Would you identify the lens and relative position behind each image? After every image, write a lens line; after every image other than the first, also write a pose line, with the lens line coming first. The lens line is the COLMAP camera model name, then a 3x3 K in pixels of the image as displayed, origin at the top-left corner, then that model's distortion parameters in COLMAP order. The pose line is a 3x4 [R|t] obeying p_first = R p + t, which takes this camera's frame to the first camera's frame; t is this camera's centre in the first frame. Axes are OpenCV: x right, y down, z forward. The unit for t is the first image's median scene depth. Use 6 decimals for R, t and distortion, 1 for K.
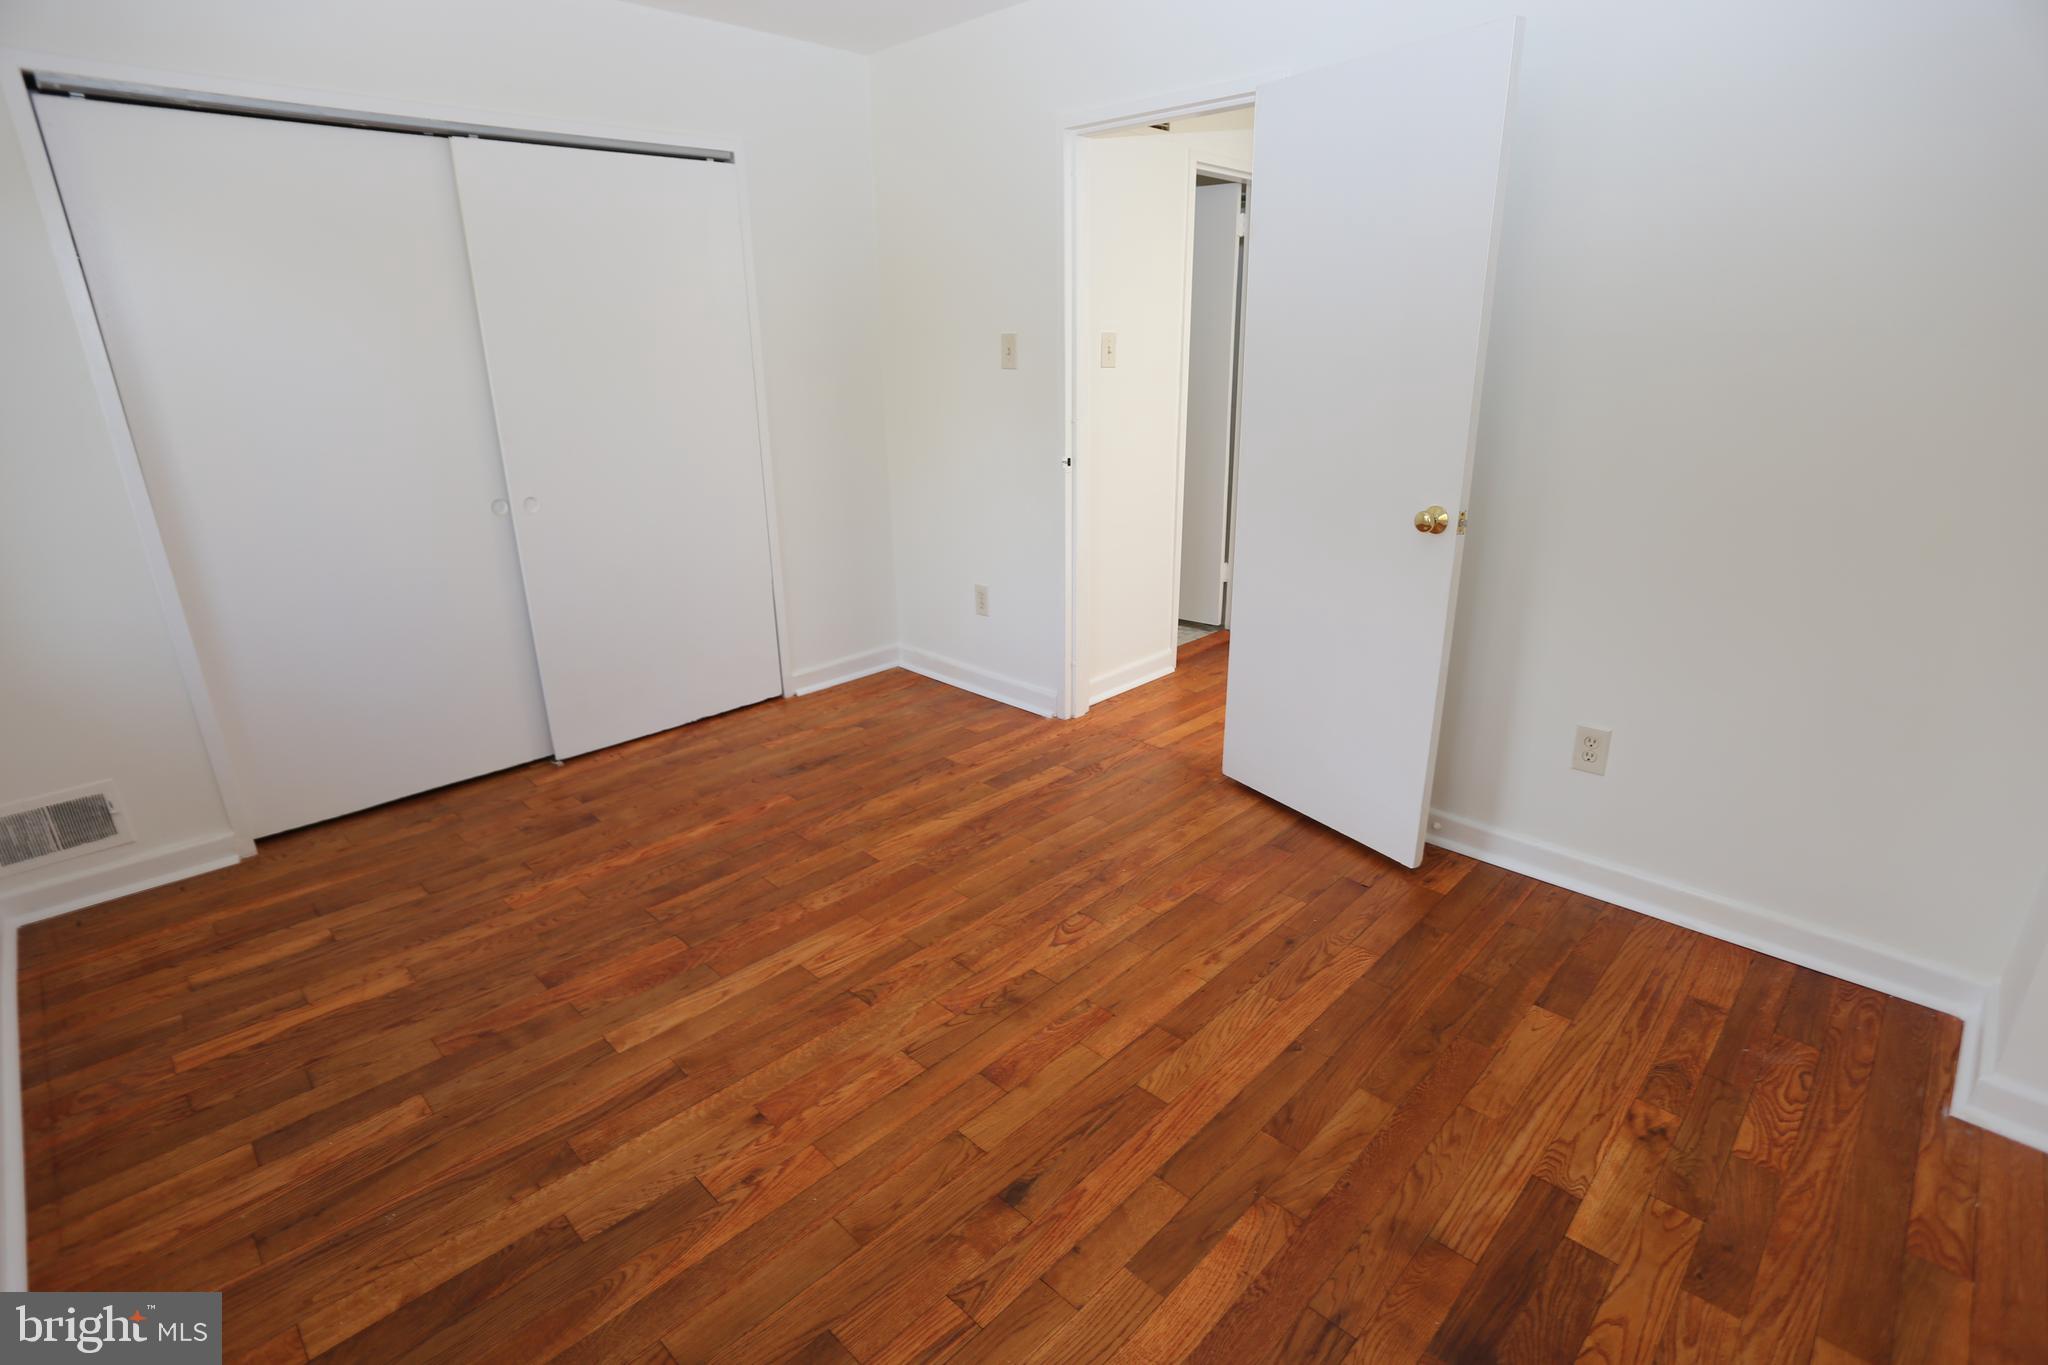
lens RADIAL K [[995.8, 0, 1026.0], [0, 995.8, 676.6], [0, 0, 1]] dist [-0.068978, 0.028281]
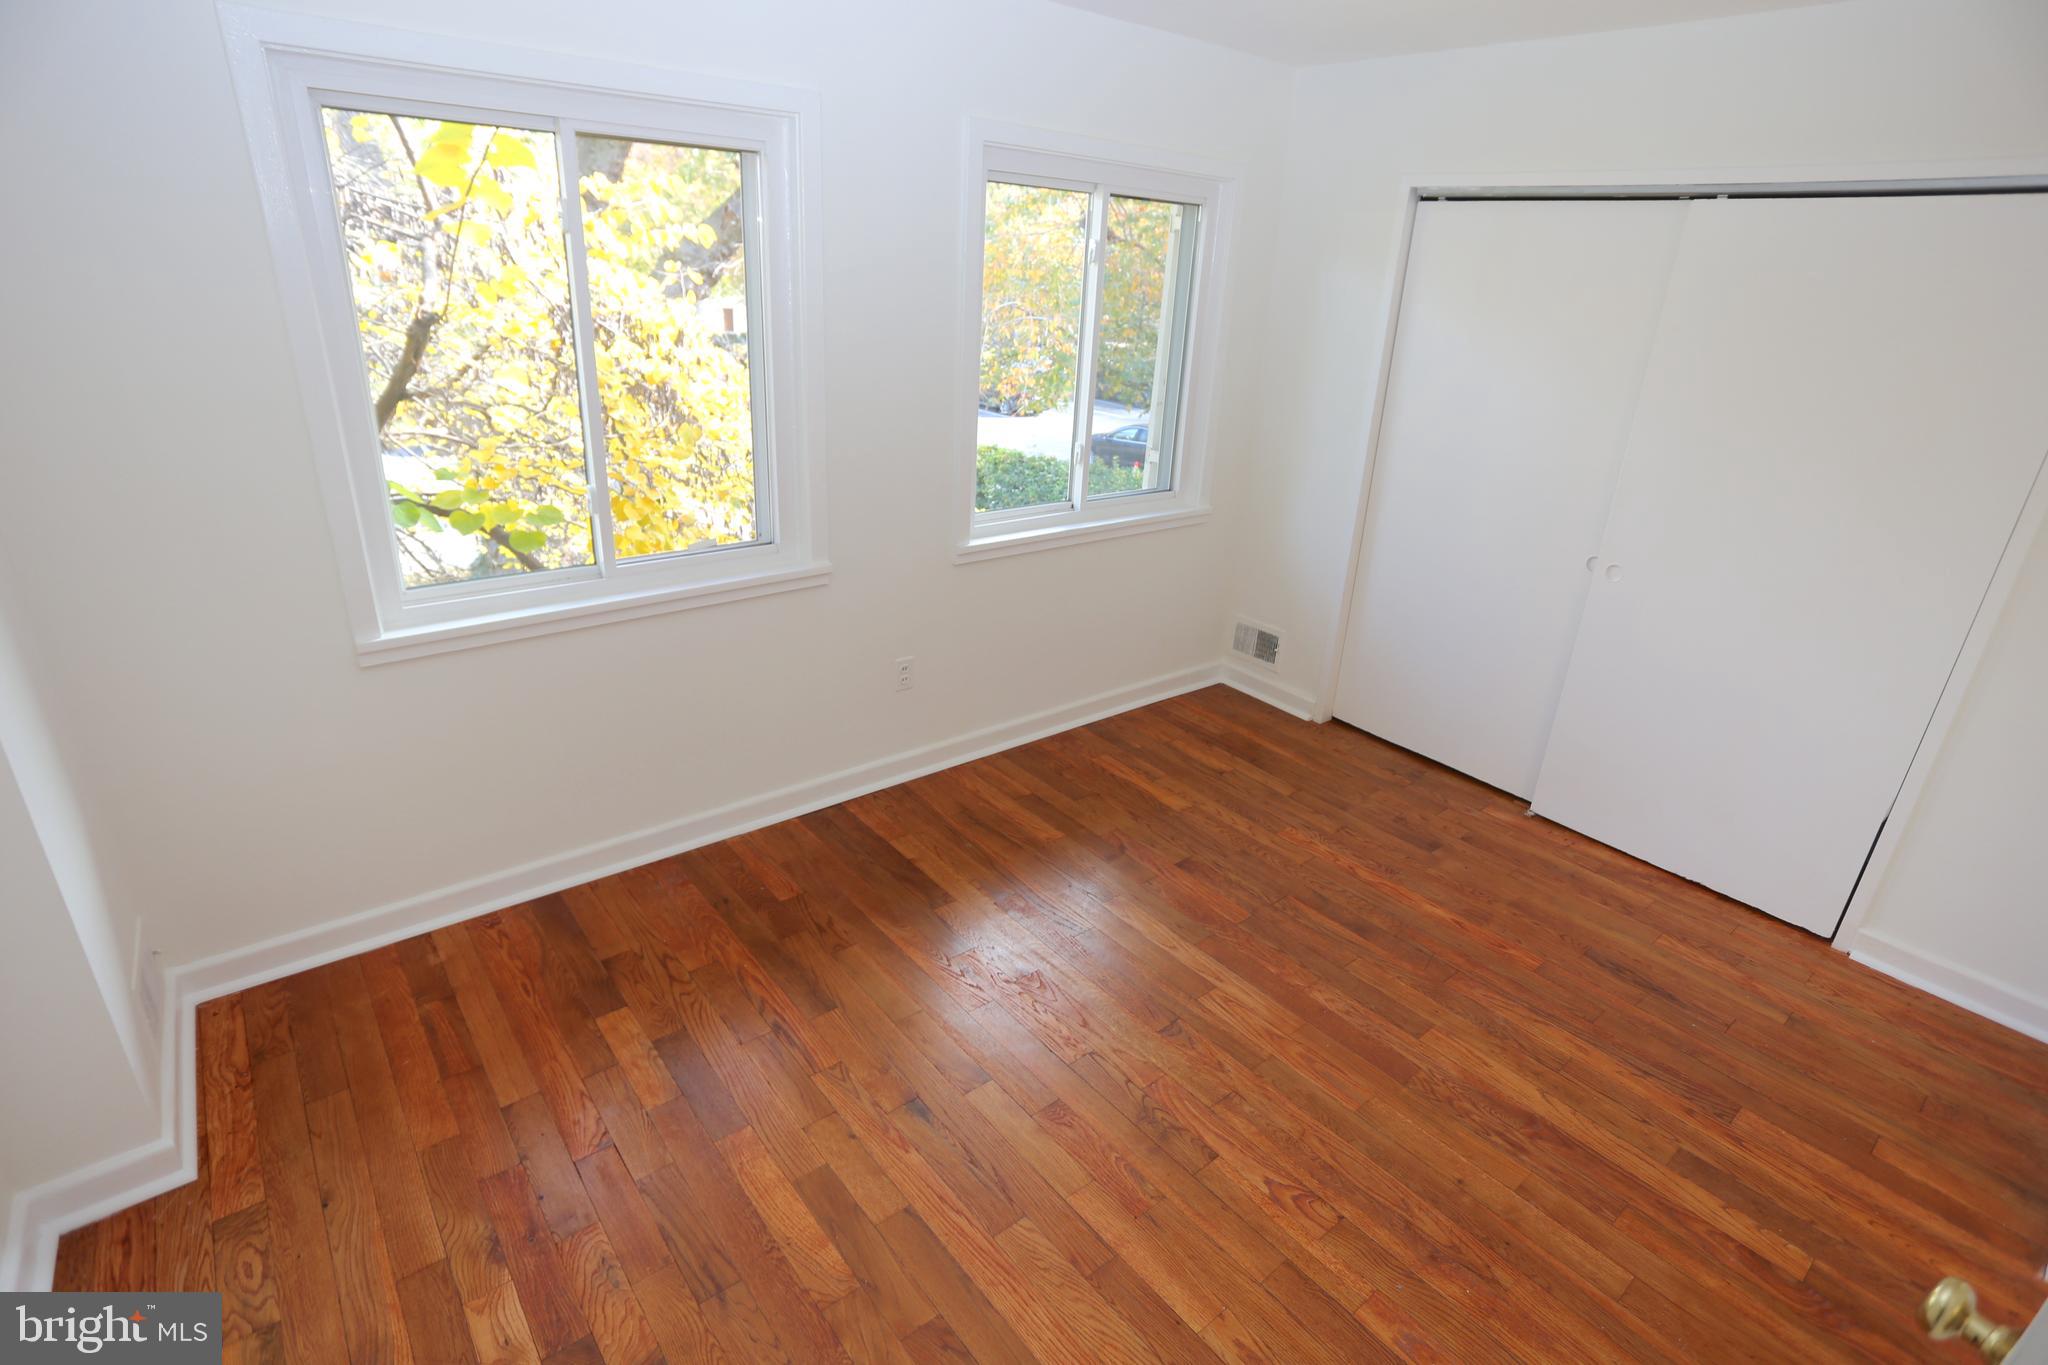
lens RADIAL K [[995.8, 0, 1024.2], [0, 995.8, 675.9], [0, 0, 1]] dist [-0.068978, 0.028281]
pose [[-0.112065, 0.385958, -0.915684, 0.659296], [-0.367766, 0.839948, 0.399044, -0.353543], [0.923141, 0.381477, 0.047814, 0.617023]]
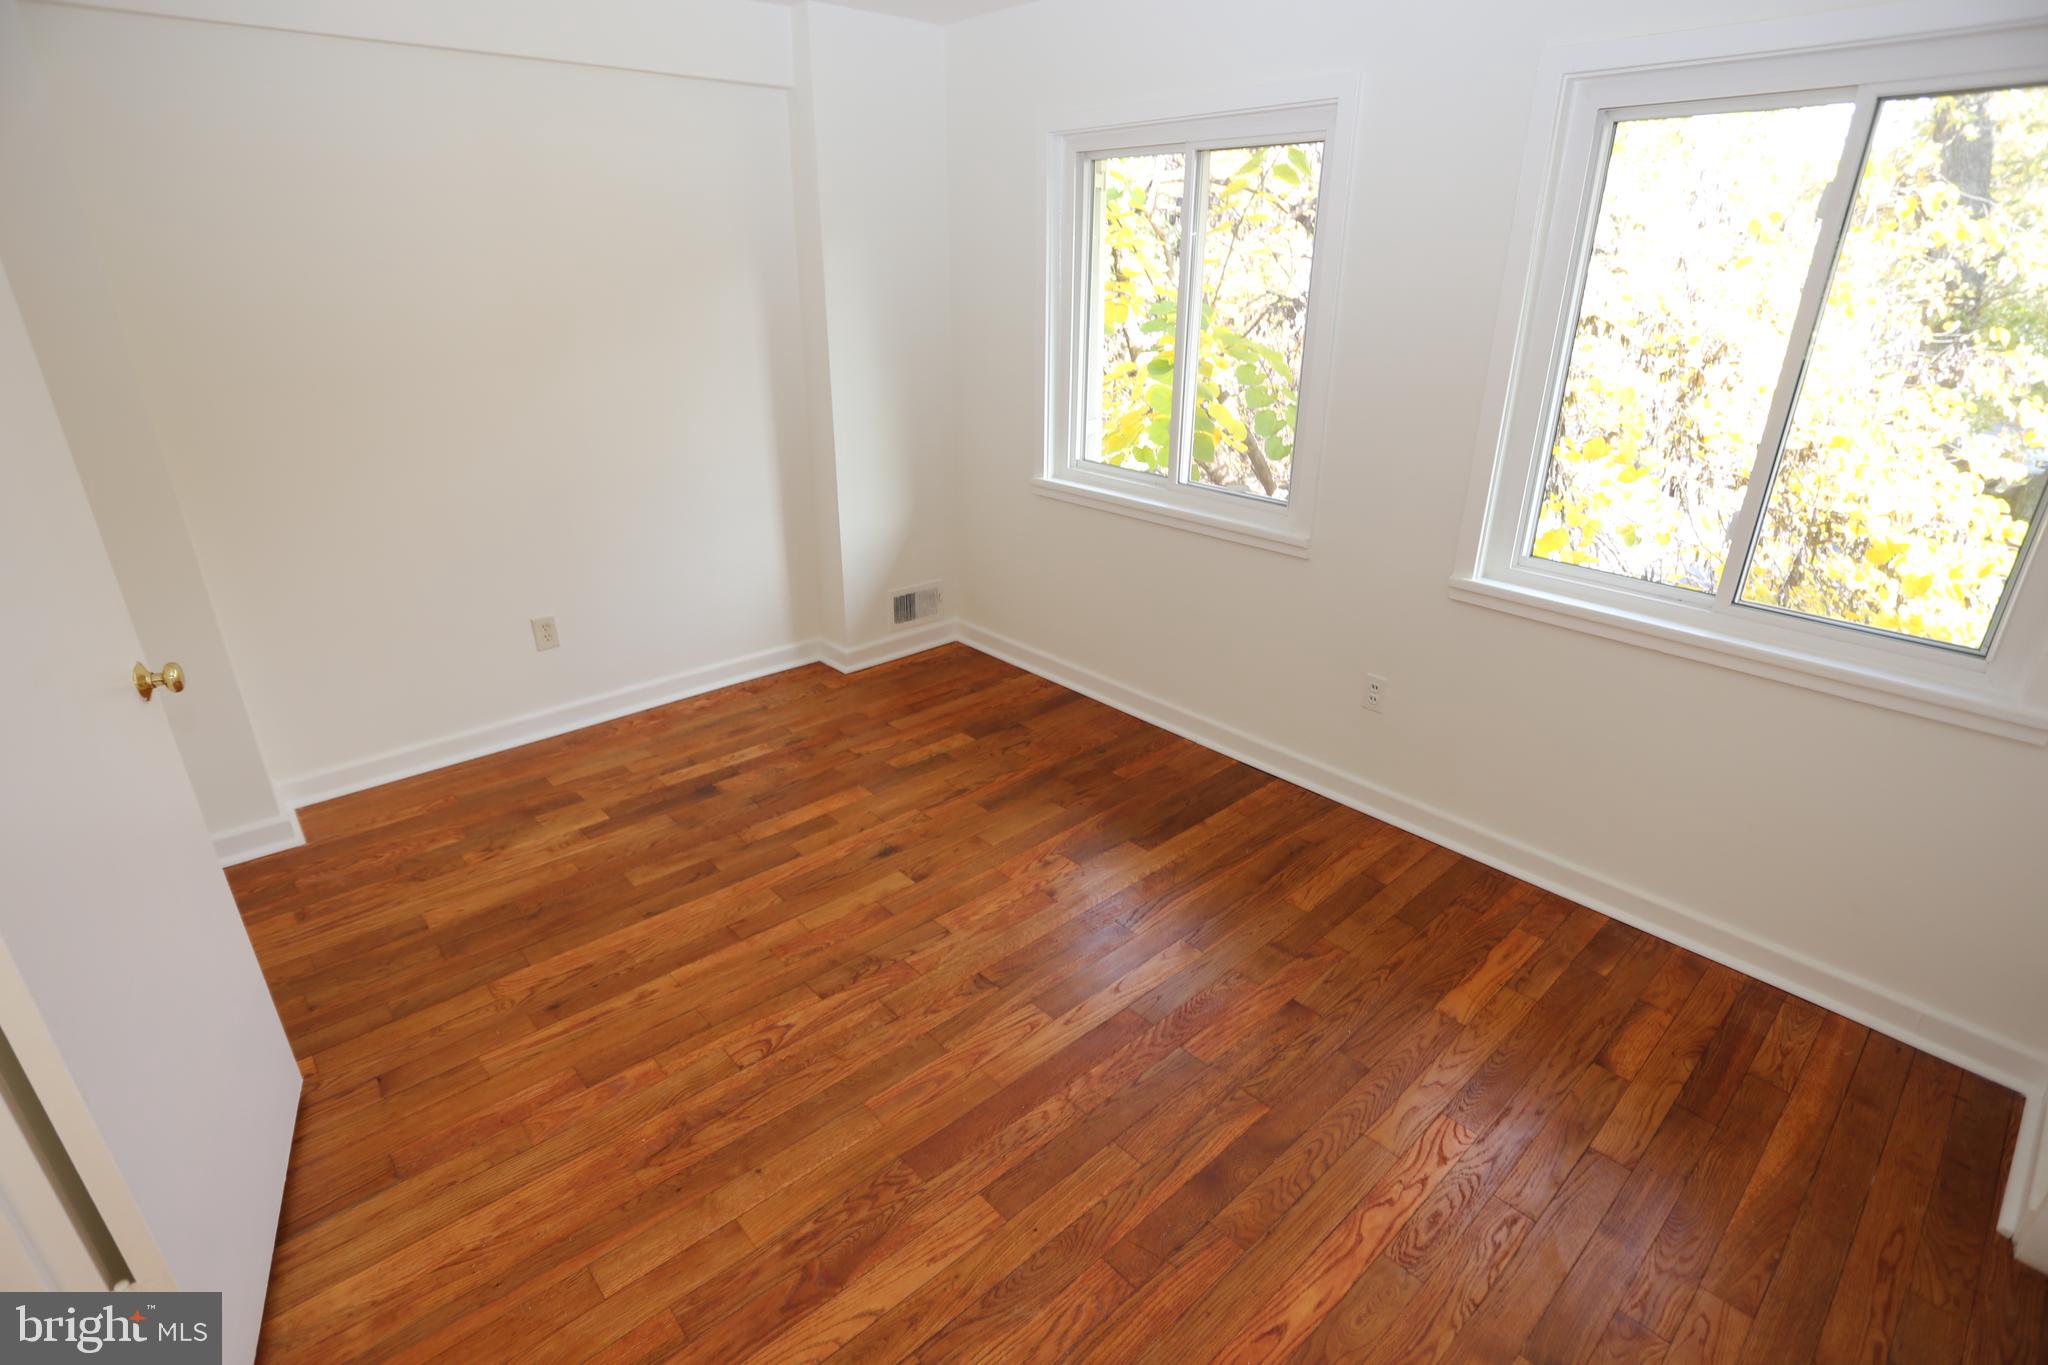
lens RADIAL K [[995.8, 0, 1040.0], [0, 995.8, 682.2], [0, 0, 1]] dist [-0.068978, 0.028281]
pose [[-0.998840, -0.012510, 0.046508, -0.255410], [0.021878, 0.742433, 0.669564, -0.609381], [-0.042905, 0.669804, -0.741297, 1.496027]]
